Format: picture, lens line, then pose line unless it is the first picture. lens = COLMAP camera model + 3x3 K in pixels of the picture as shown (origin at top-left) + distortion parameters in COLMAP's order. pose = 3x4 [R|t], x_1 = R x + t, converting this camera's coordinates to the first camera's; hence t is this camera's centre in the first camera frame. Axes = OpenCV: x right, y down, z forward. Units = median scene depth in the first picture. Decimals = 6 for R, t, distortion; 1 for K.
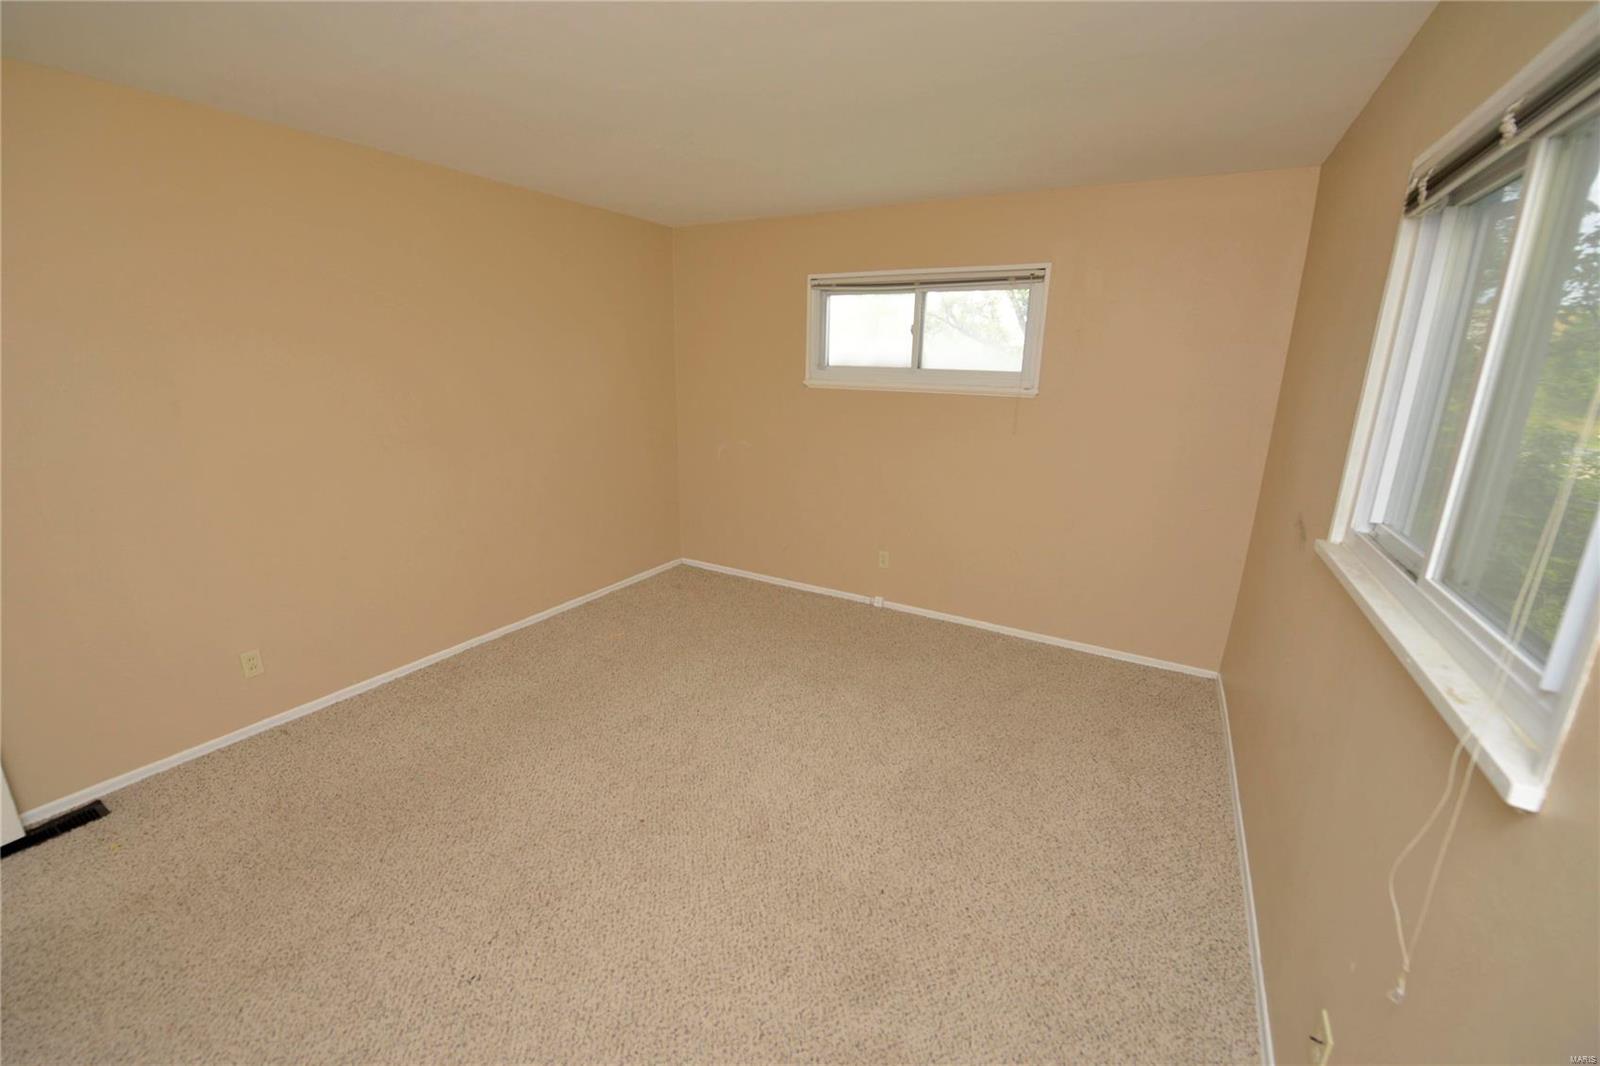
lens RADIAL K [[636.3, 0, 796.4], [0, 636.3, 522.6], [0, 0, 1]] dist [-0.016457, -0.002831]
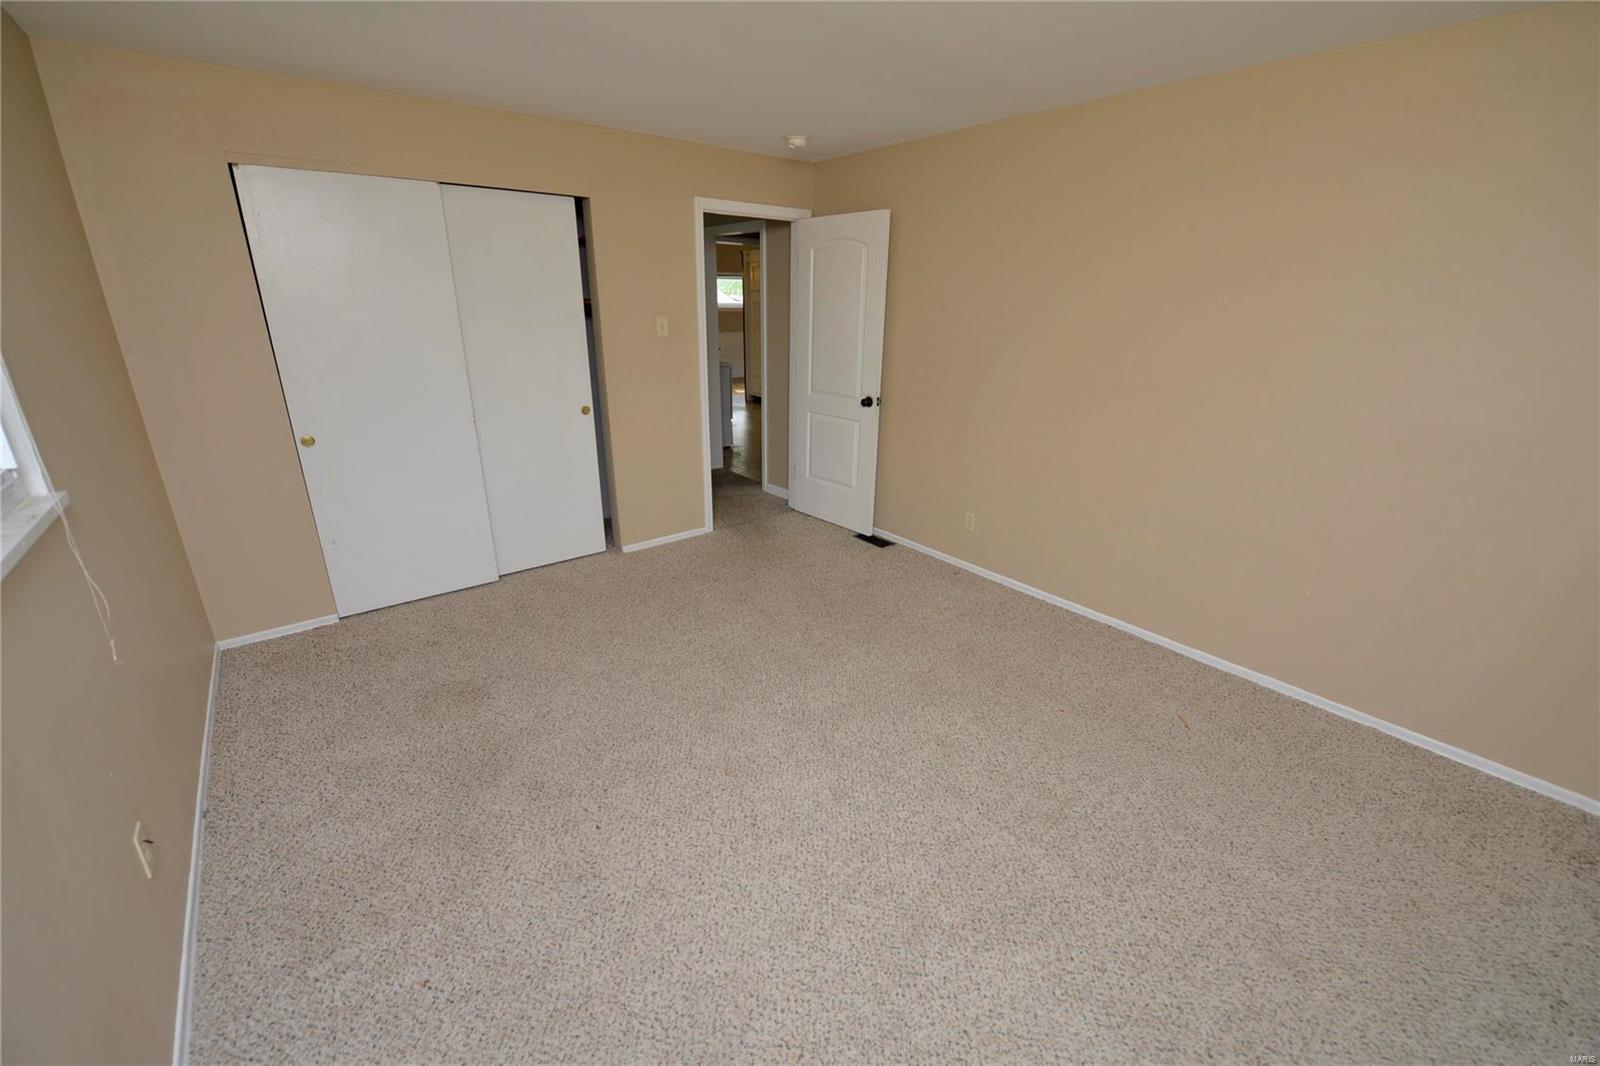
lens RADIAL K [[636.3, 0, 796.4], [0, 636.3, 522.6], [0, 0, 1]] dist [-0.016457, -0.002831]
pose [[-0.360620, 0.277079, -0.890607, 0.727689], [-0.260013, 0.887140, 0.381283, -0.283358], [0.895738, 0.369067, -0.247876, 1.236229]]
